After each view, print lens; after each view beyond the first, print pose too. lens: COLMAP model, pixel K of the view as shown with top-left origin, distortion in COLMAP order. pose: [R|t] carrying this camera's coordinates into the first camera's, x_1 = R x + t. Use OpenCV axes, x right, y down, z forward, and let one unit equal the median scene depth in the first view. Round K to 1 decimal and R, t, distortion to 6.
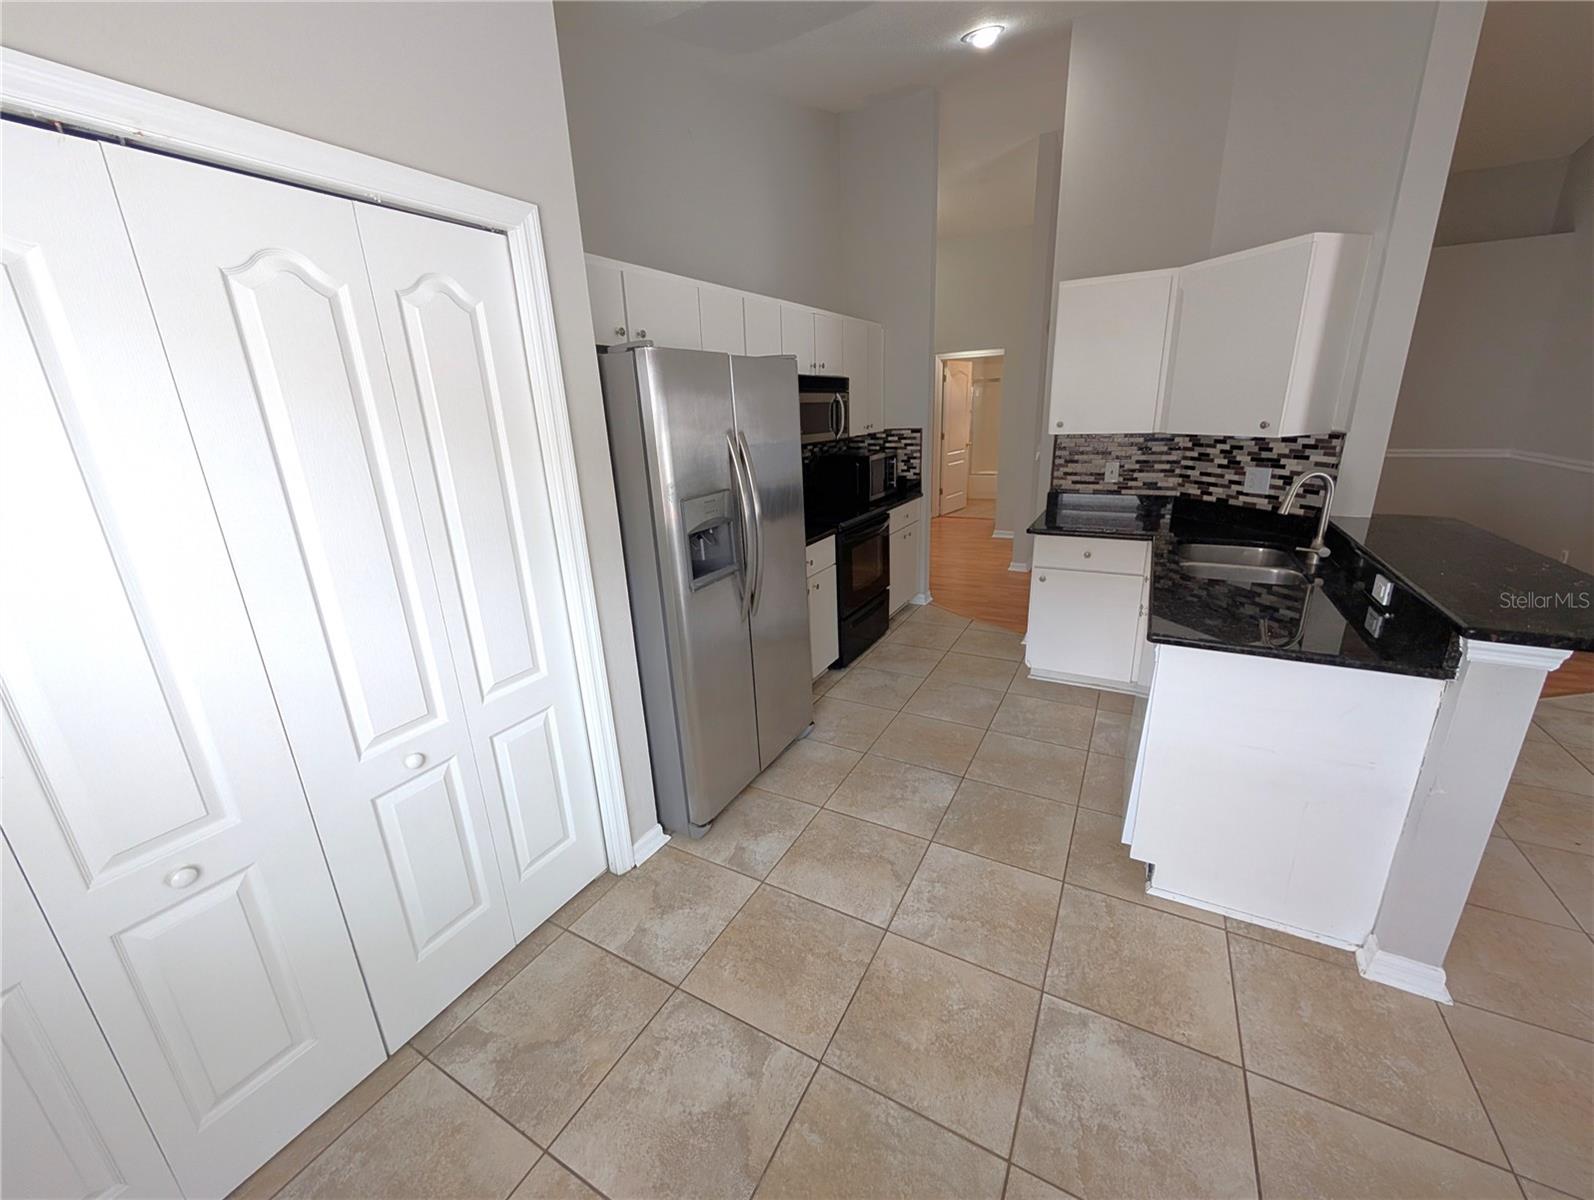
lens RADIAL K [[621.5, 0, 798.9], [0, 621.5, 594.8], [0, 0, 1]] dist [0.001198, 0.000224]
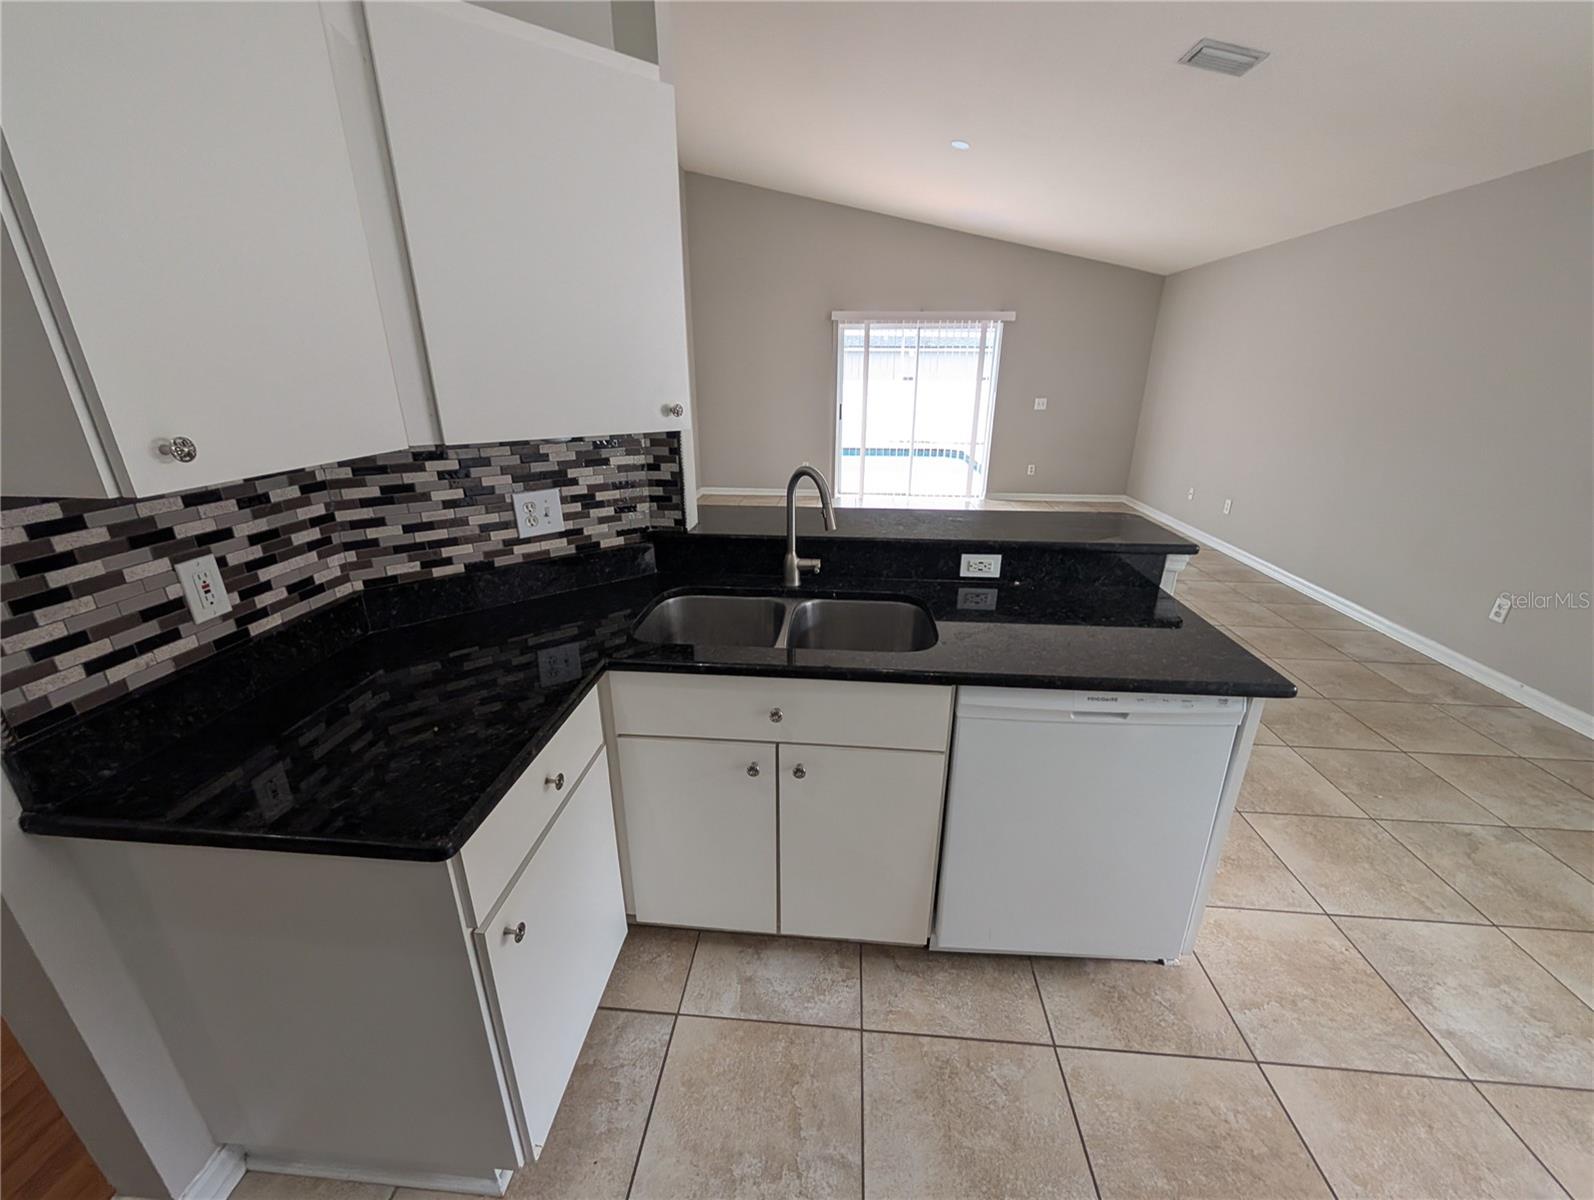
lens RADIAL K [[621.5, 0, 798.9], [0, 621.5, 594.8], [0, 0, 1]] dist [0.001198, 0.000224]
pose [[-0.407944, -0.274635, 0.870722, 0.112739], [0.280825, 0.869709, 0.405886, -0.264237], [-0.868746, 0.410099, -0.277668, 0.916414]]
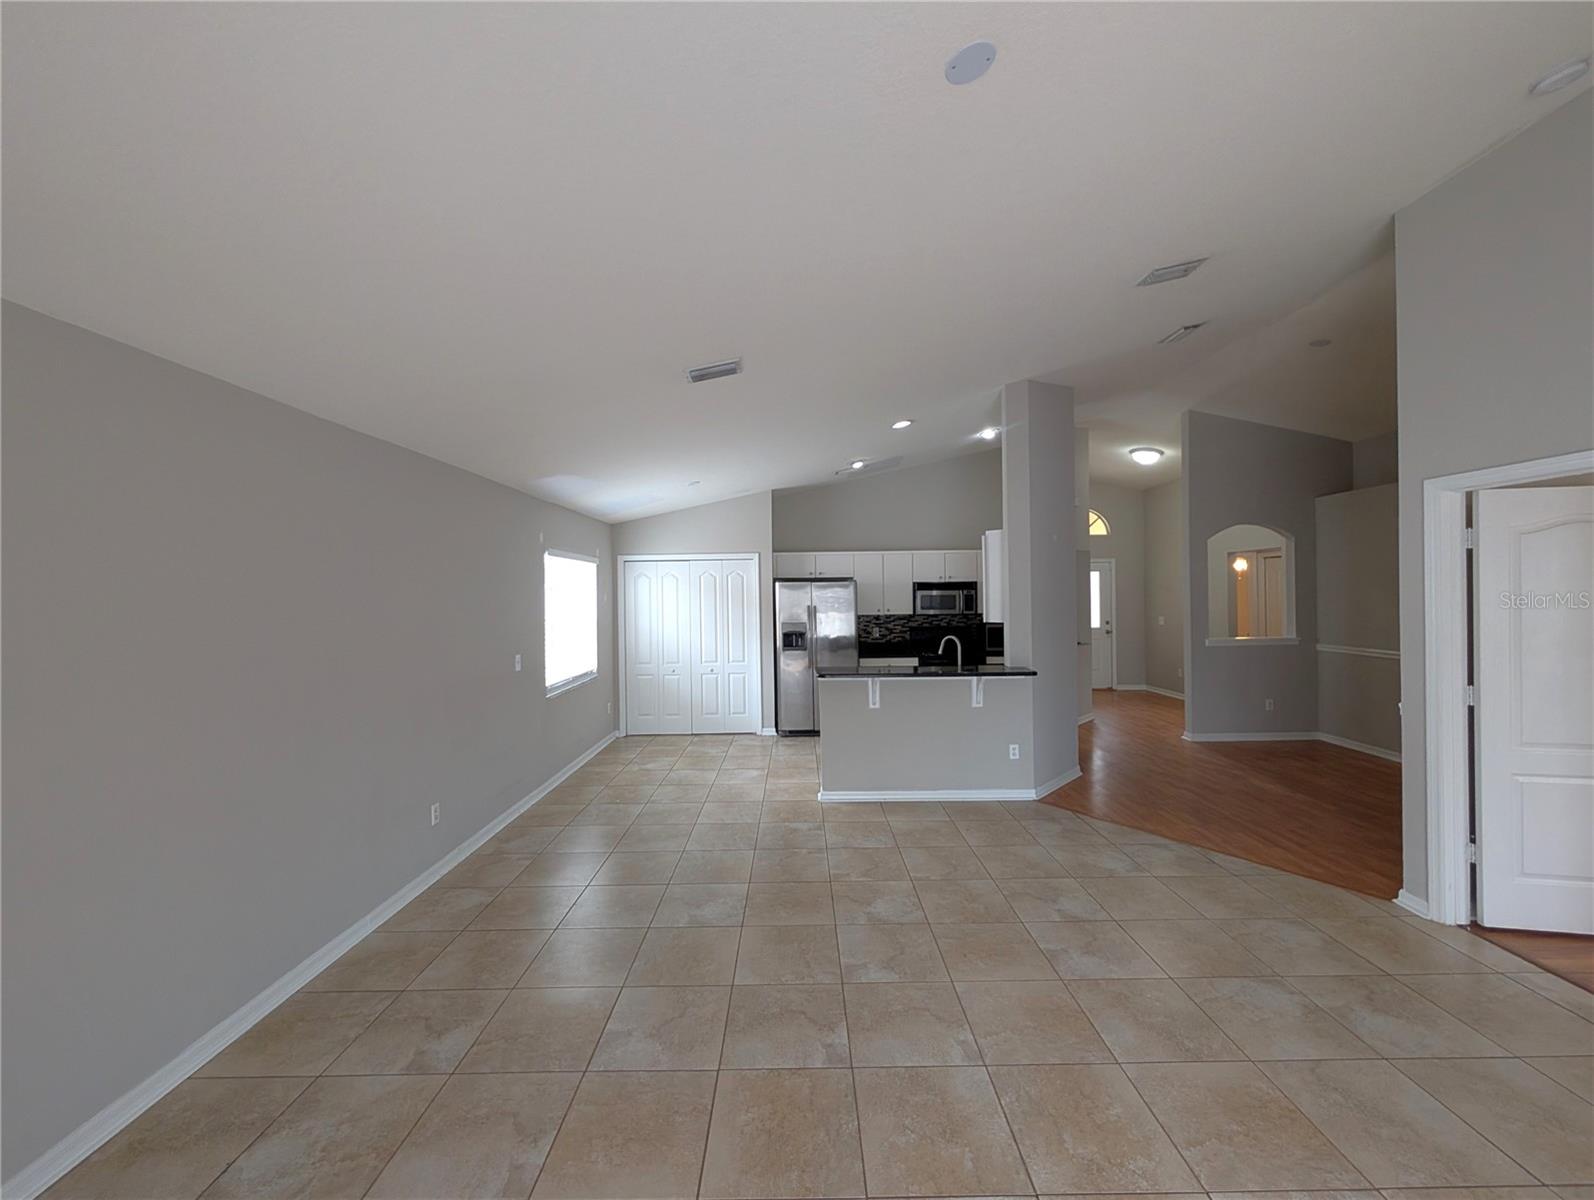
lens RADIAL K [[621.5, 0, 798.9], [0, 621.5, 594.8], [0, 0, 1]] dist [0.001198, 0.000224]
pose [[0.490498, 0.035429, -0.870722, 1.791884], [-0.260864, 0.959325, -0.107916, 0.028701], [0.831482, 0.280072, 0.479789, -0.397189]]
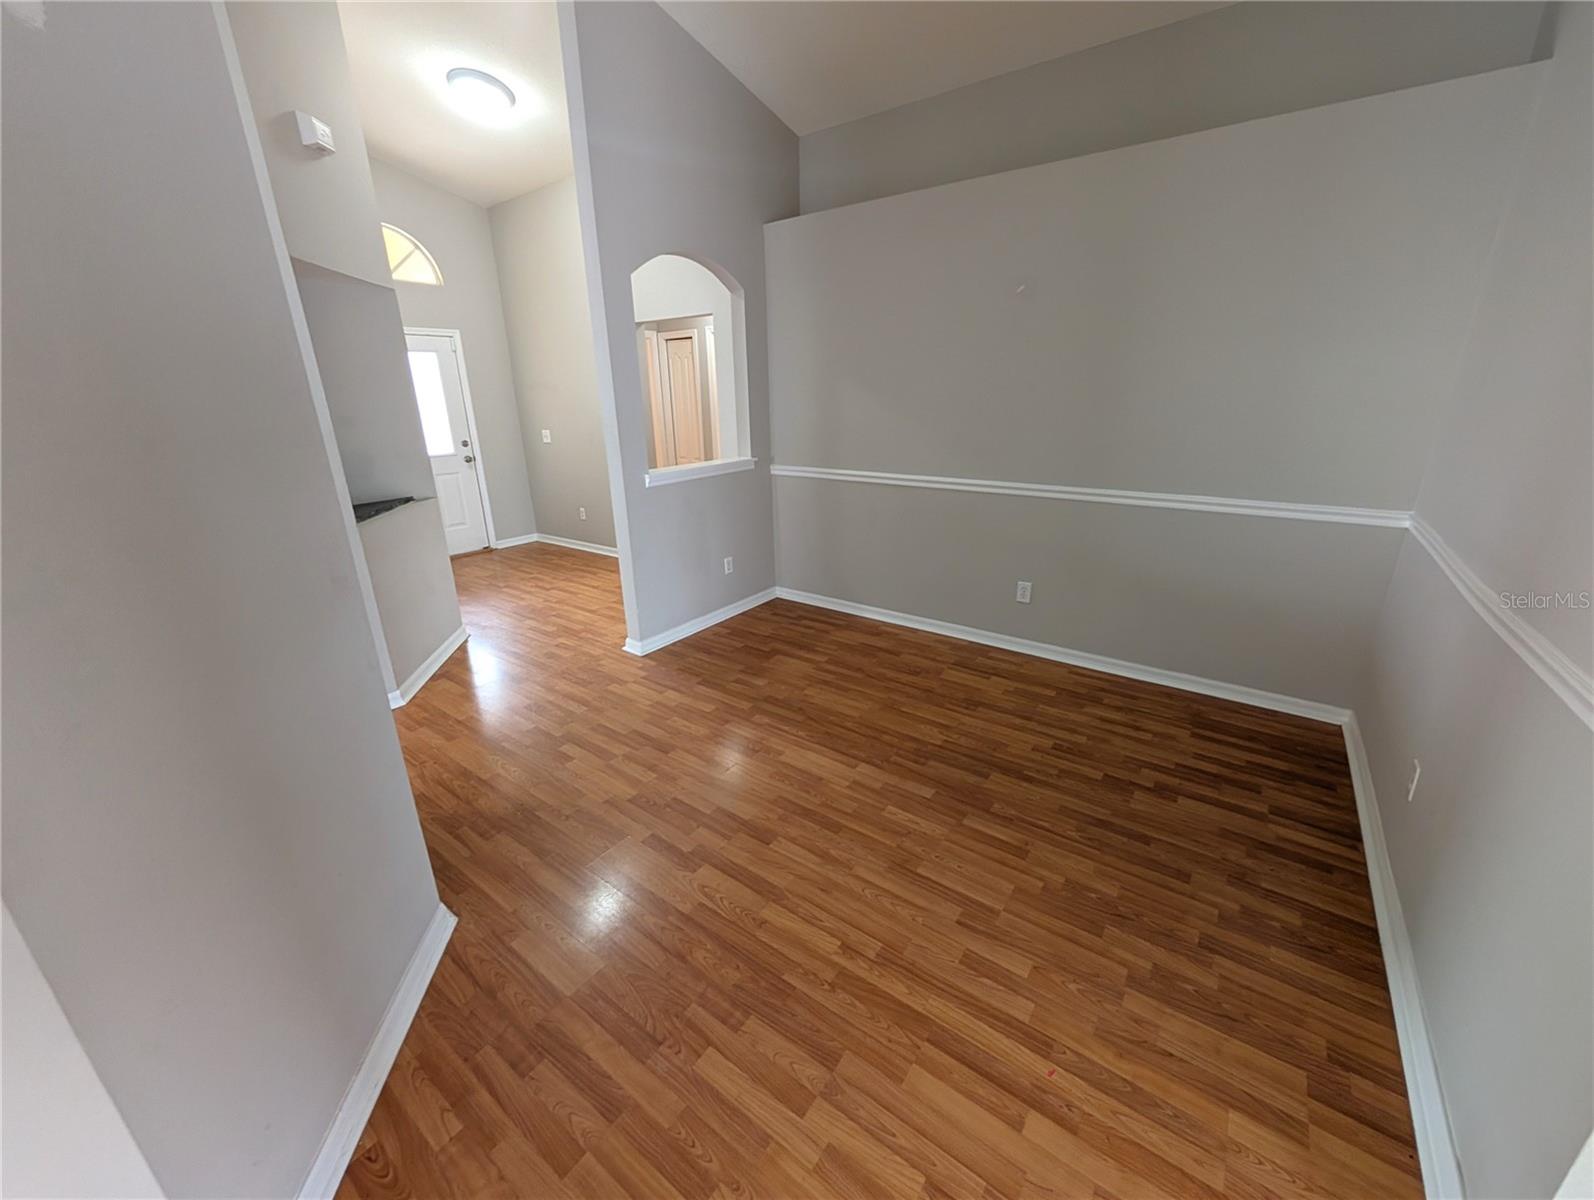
lens RADIAL K [[615.8, 0, 797.0], [0, 615.8, 600.0], [0, 0, 1]] dist [-0.000978, -0.000044]
pose [[0.992044, 0.063046, -0.108972, 1.078098], [-0.058997, 0.997457, 0.039988, -0.236829], [0.111216, -0.033241, 0.993240, 0.660232]]
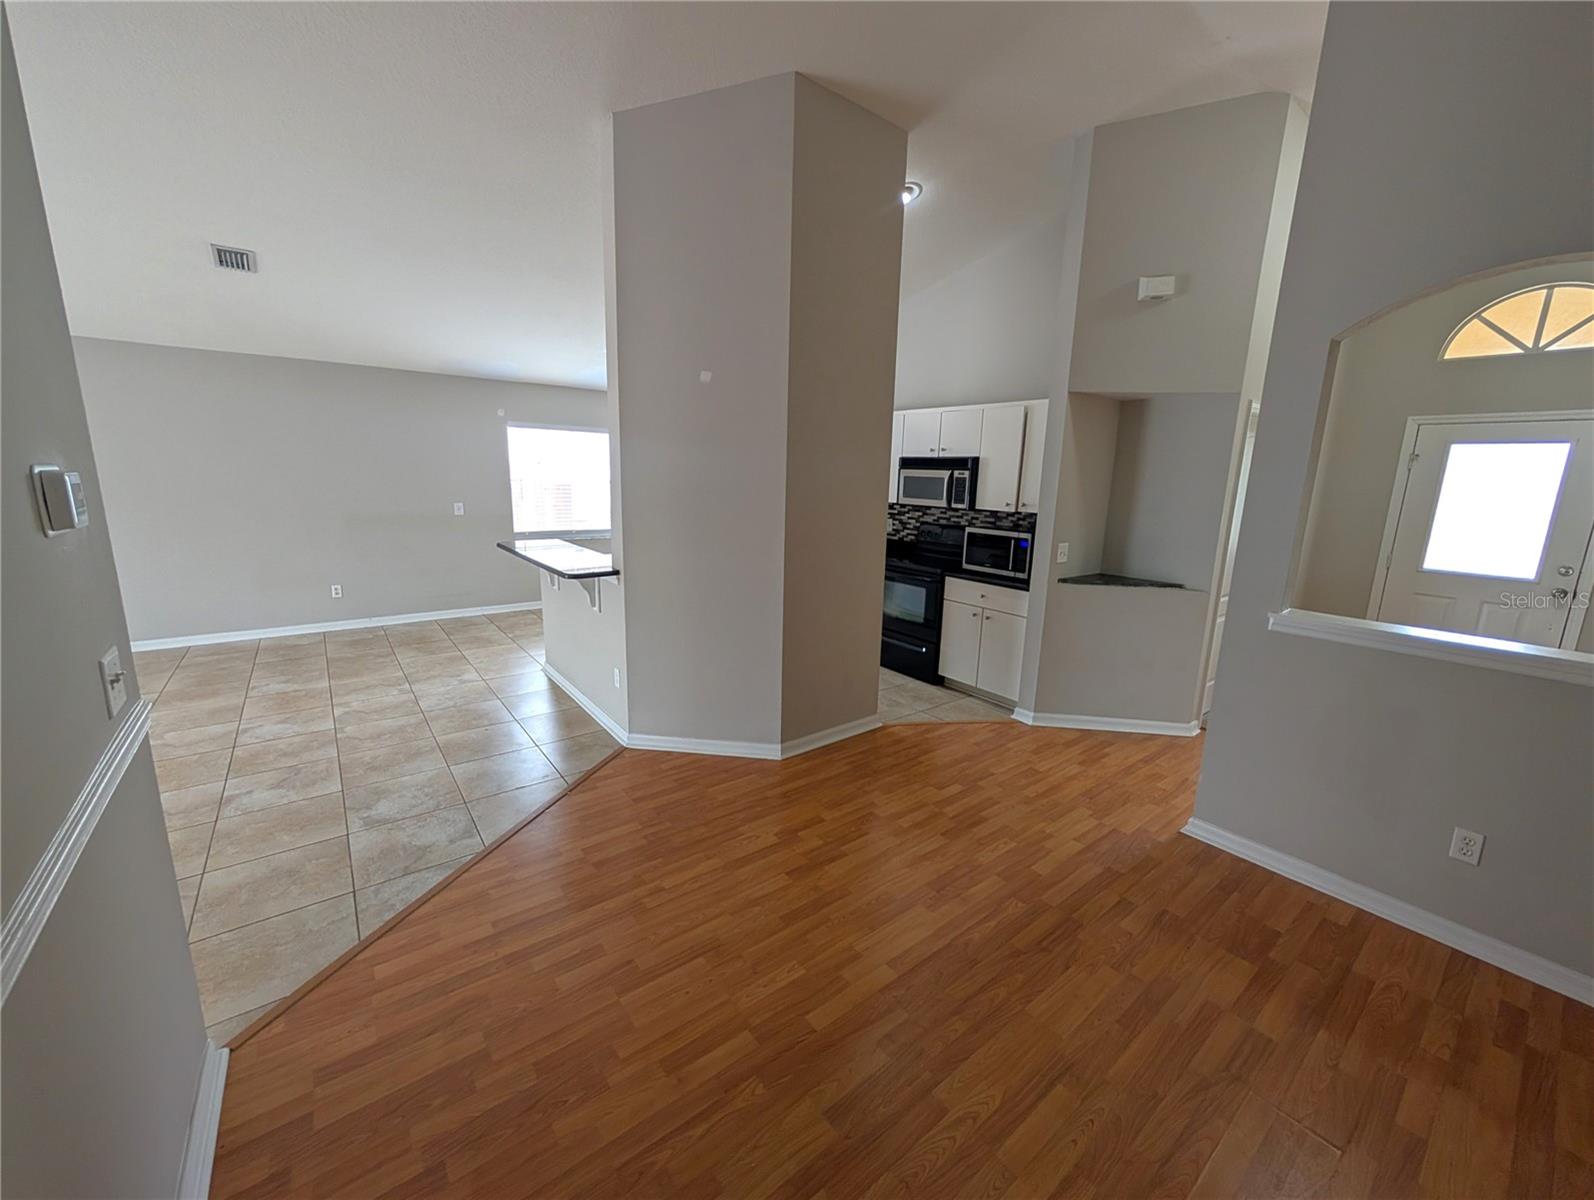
lens RADIAL K [[621.5, 0, 798.9], [0, 621.5, 594.8], [0, 0, 1]] dist [0.001198, 0.000224]
pose [[-0.391961, 0.208857, -0.895961, 1.613165], [-0.278344, 0.901323, 0.331875, -0.518961], [0.876865, 0.379467, -0.295149, 1.442722]]
